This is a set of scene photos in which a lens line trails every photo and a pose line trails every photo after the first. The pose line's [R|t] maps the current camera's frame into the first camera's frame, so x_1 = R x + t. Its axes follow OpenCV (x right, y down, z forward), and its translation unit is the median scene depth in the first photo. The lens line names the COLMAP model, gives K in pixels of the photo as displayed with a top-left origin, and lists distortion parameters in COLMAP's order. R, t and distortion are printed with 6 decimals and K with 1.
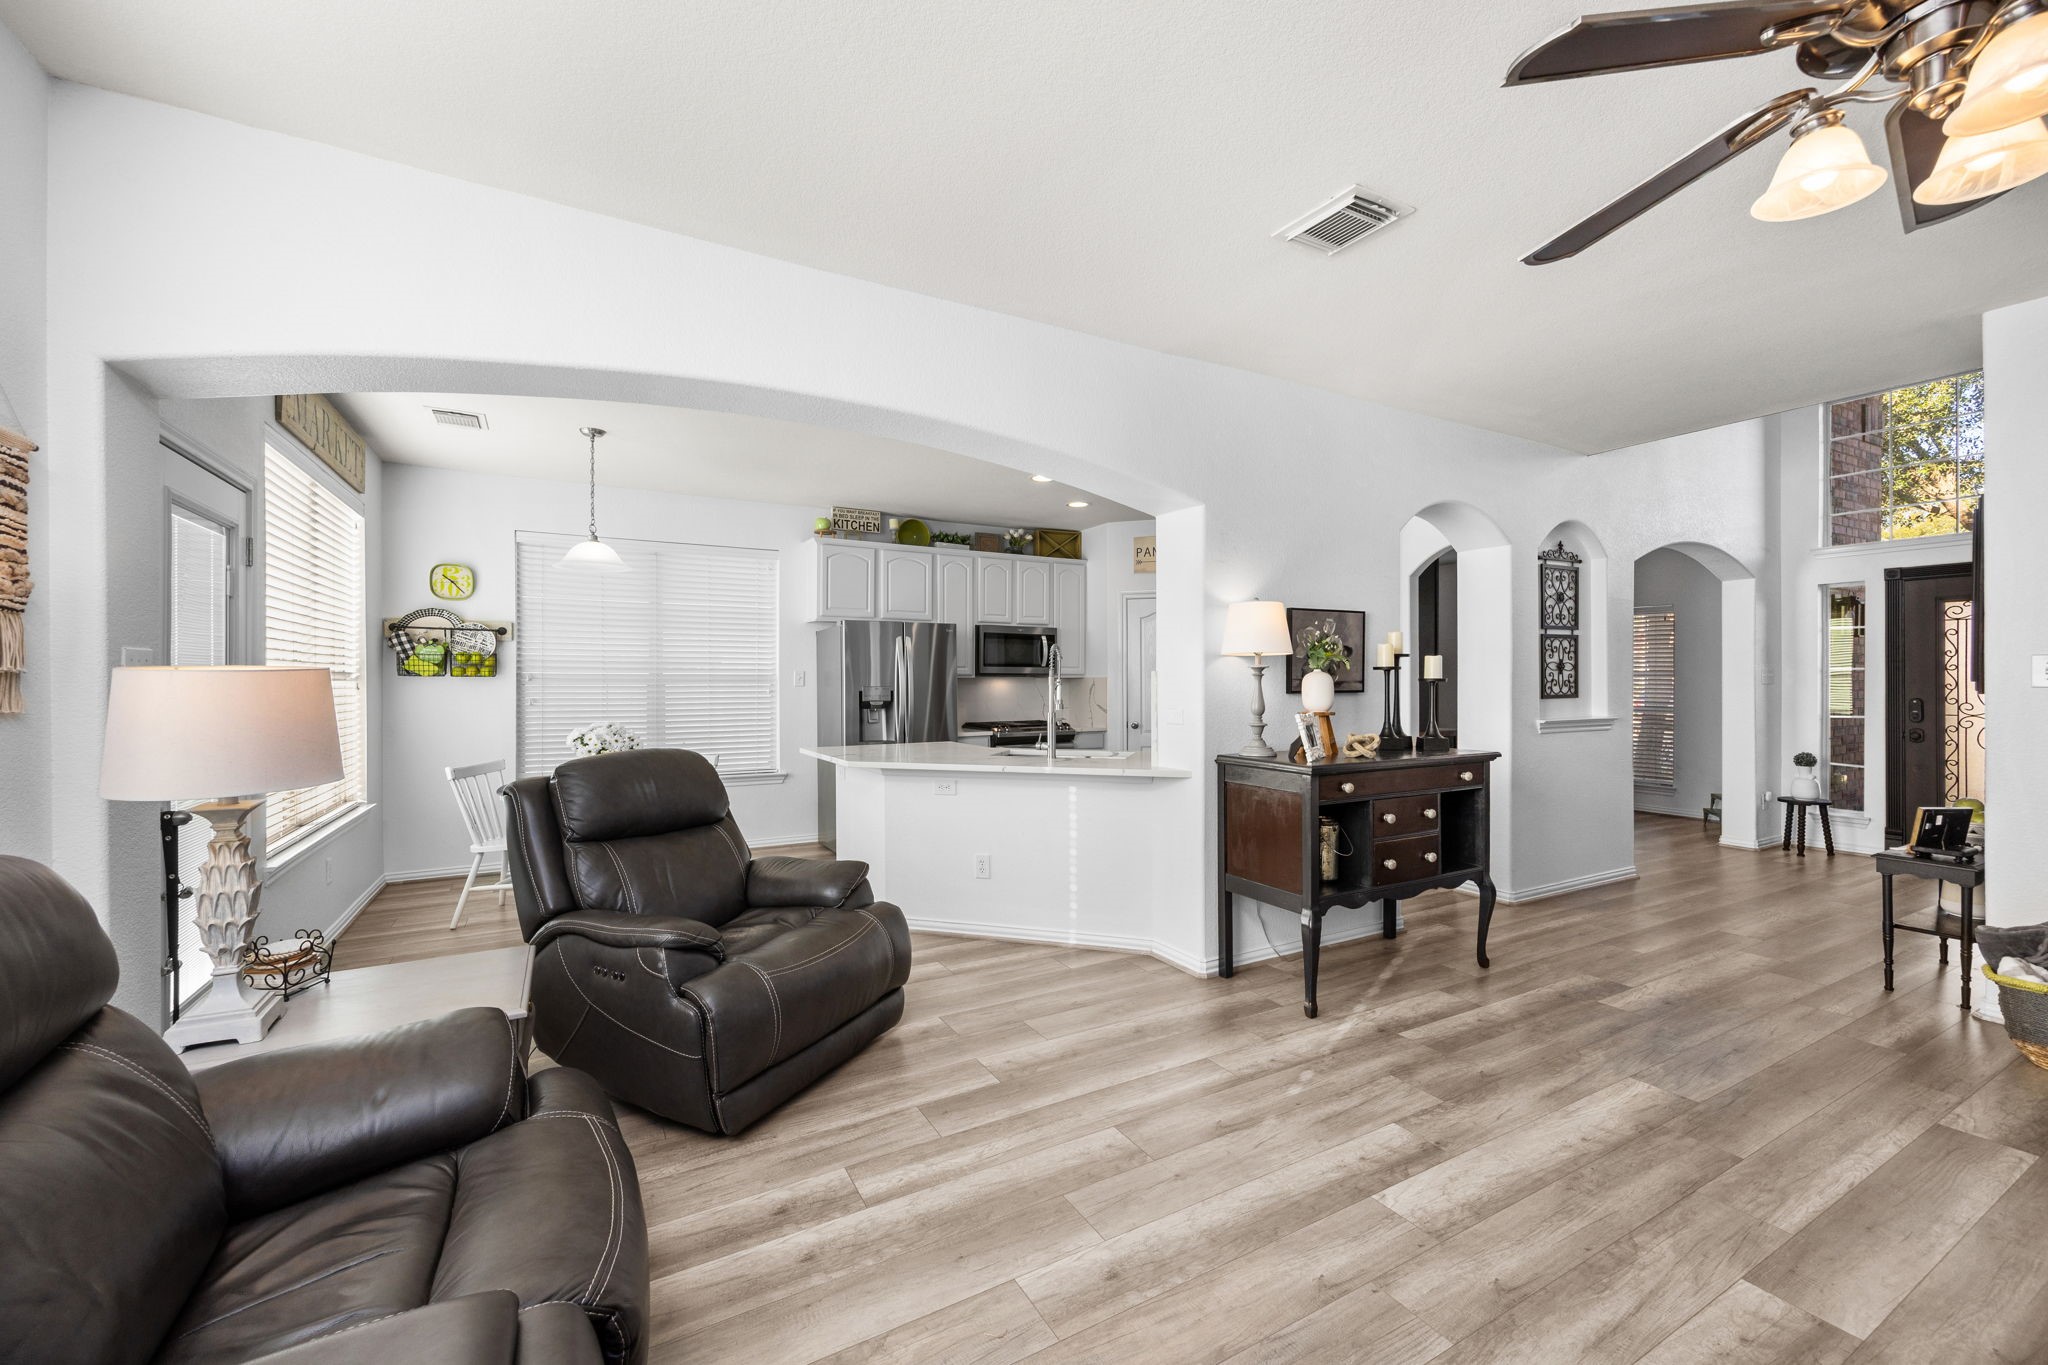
lens RADIAL K [[813.5, 0, 1024.0], [0, 813.5, 682.5], [0, 0, 1]] dist [0.002695, 0.000326]
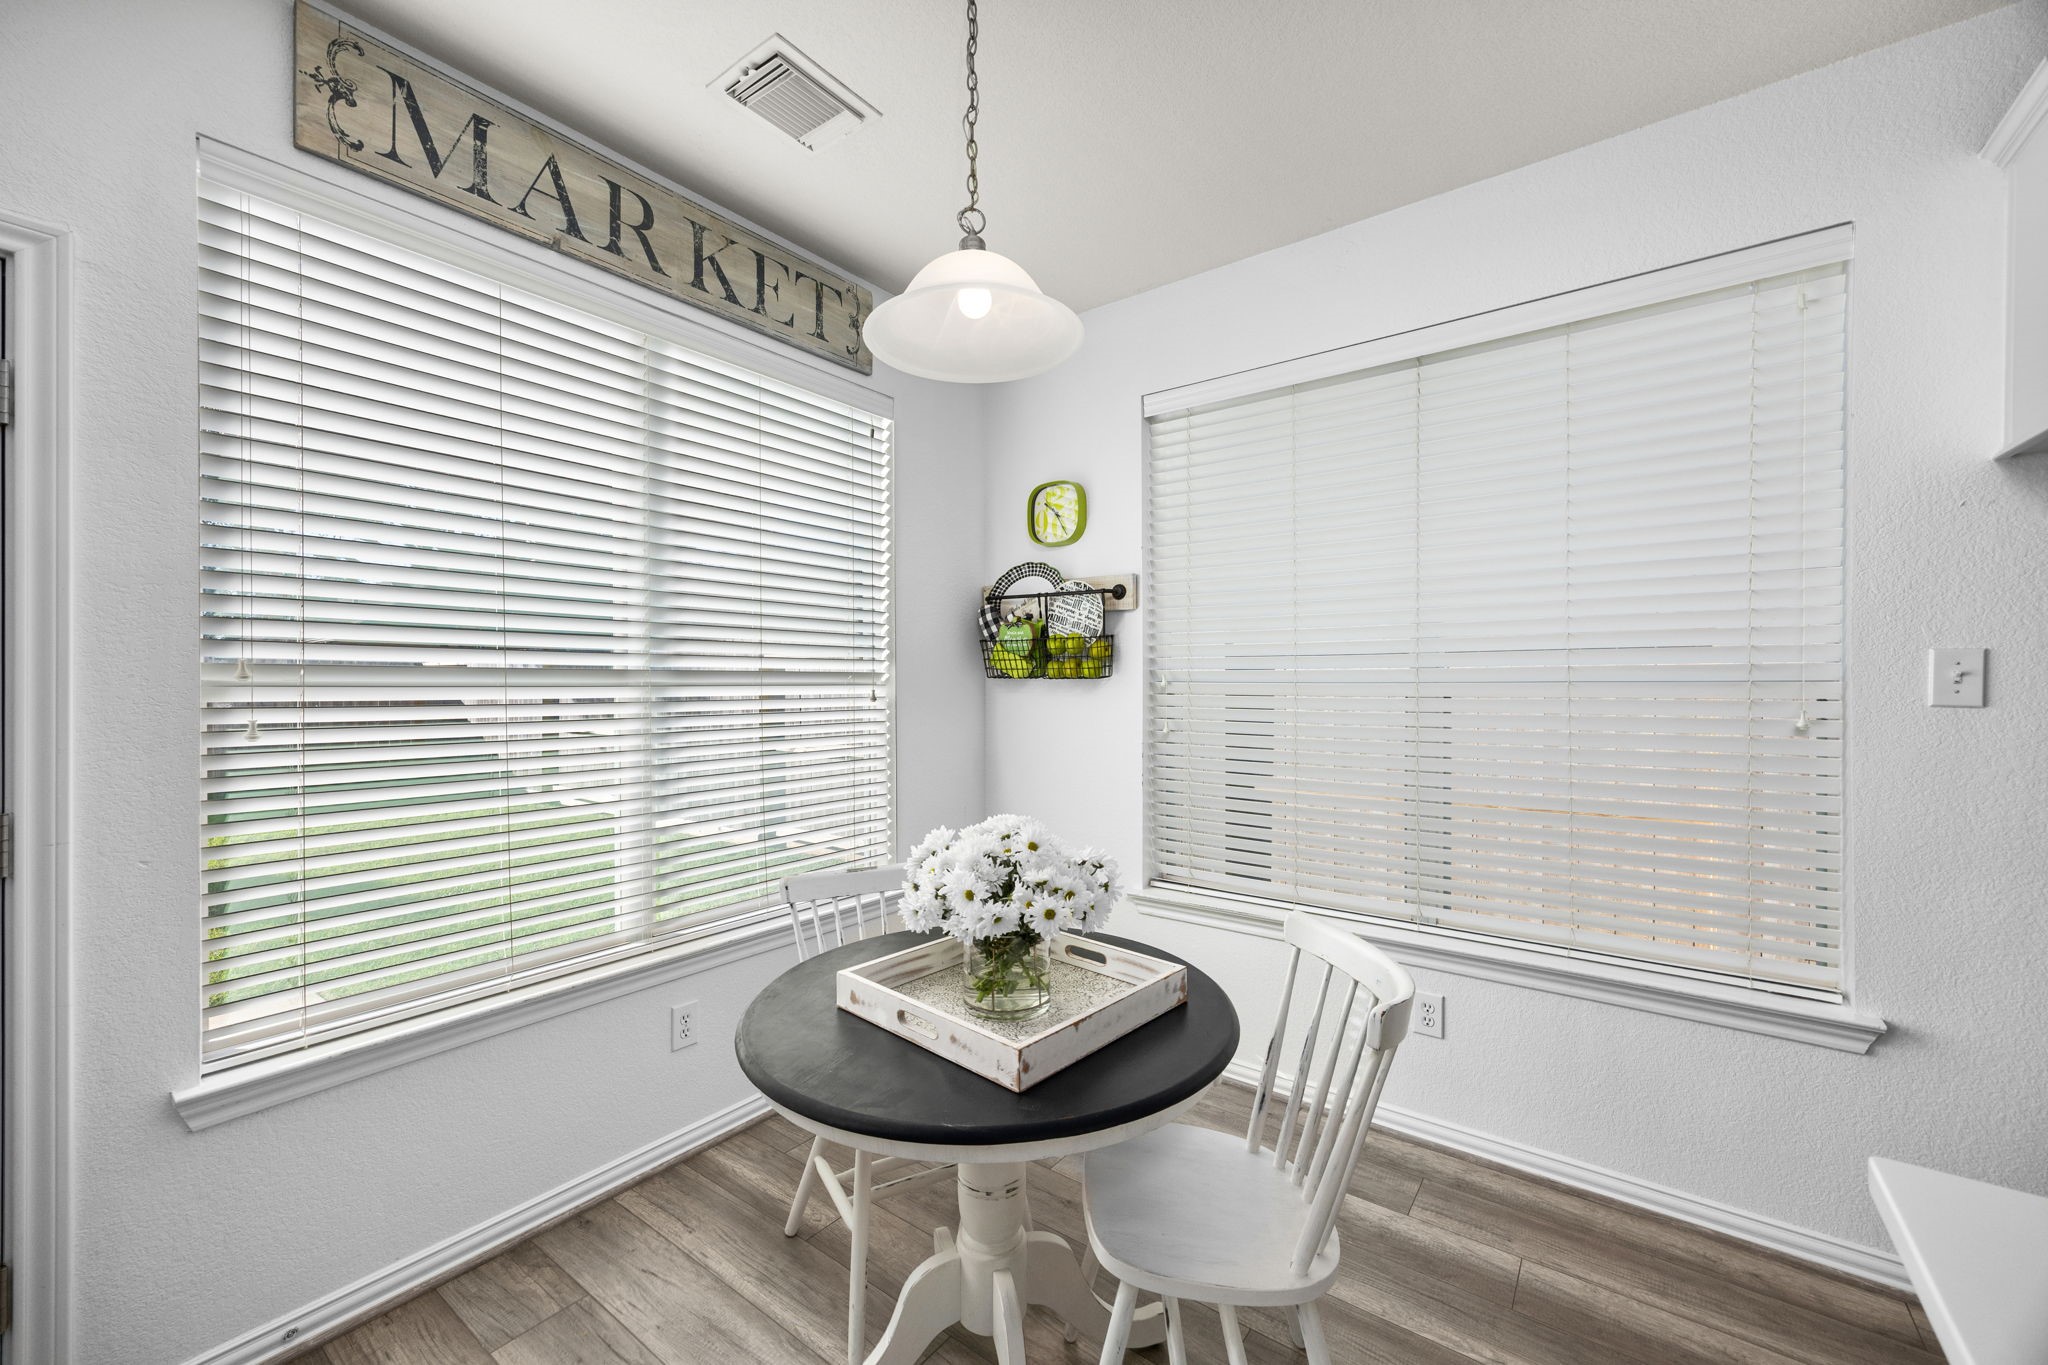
lens RADIAL K [[813.5, 0, 1024.0], [0, 813.5, 682.5], [0, 0, 1]] dist [0.002695, 0.000326]
pose [[0.417517, 0.001831, -0.908667, -0.290659], [0.001788, 0.999994, 0.002836, -0.009083], [0.908667, -0.002809, 0.417511, 1.156648]]
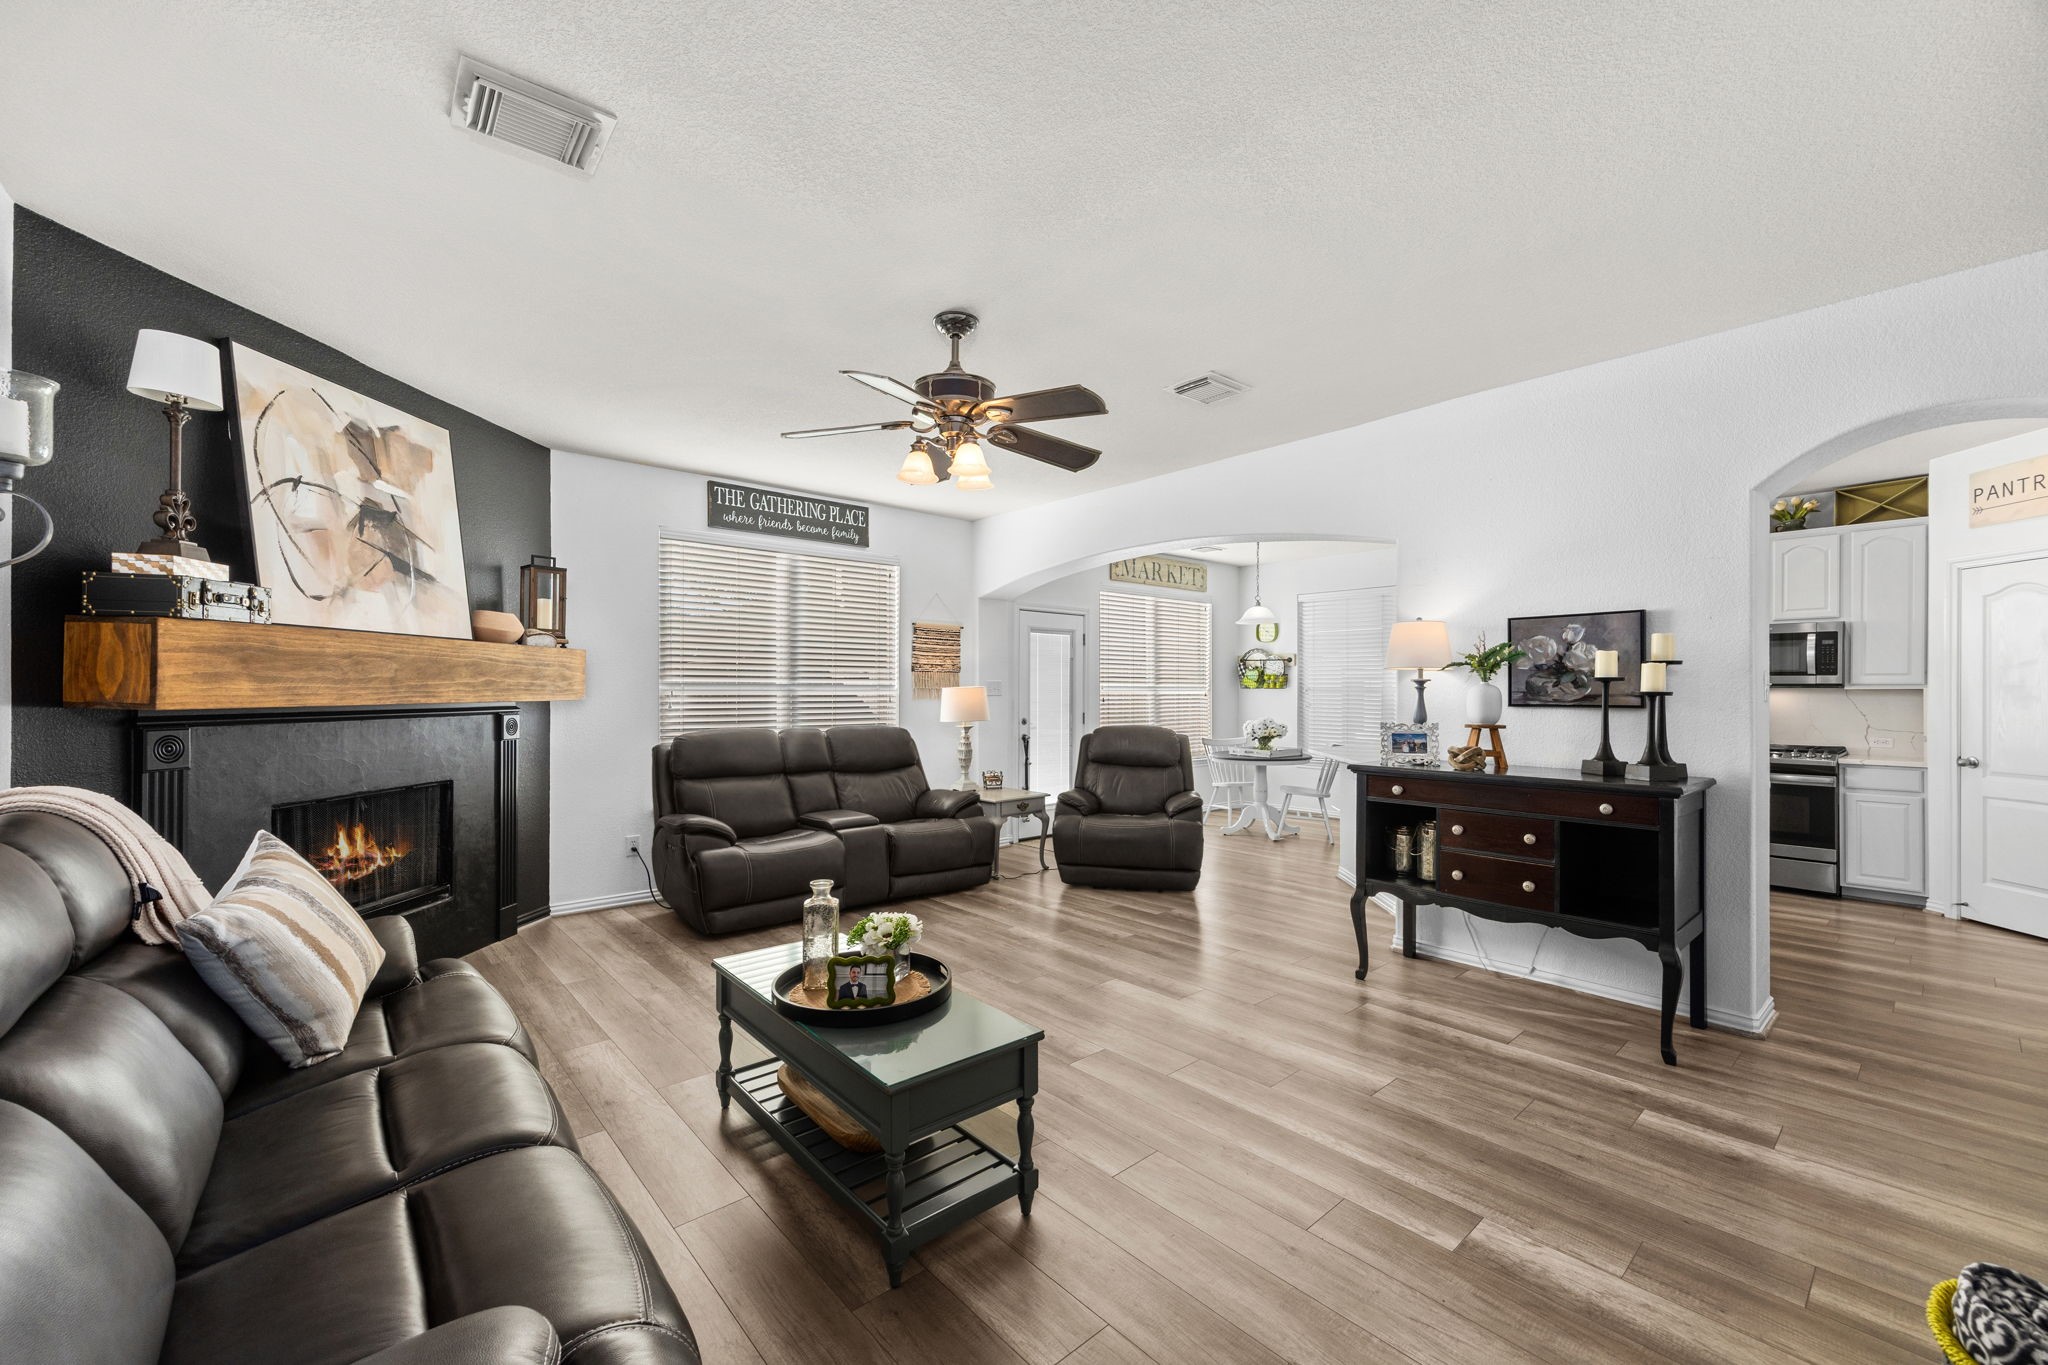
lens RADIAL K [[813.5, 0, 1024.0], [0, 813.5, 682.5], [0, 0, 1]] dist [0.002695, 0.000326]
pose [[0.220796, -0.006103, -0.975301, 1.275470], [-0.001059, 0.999978, -0.006497, -0.012723], [0.975320, 0.002468, 0.220784, 0.231430]]
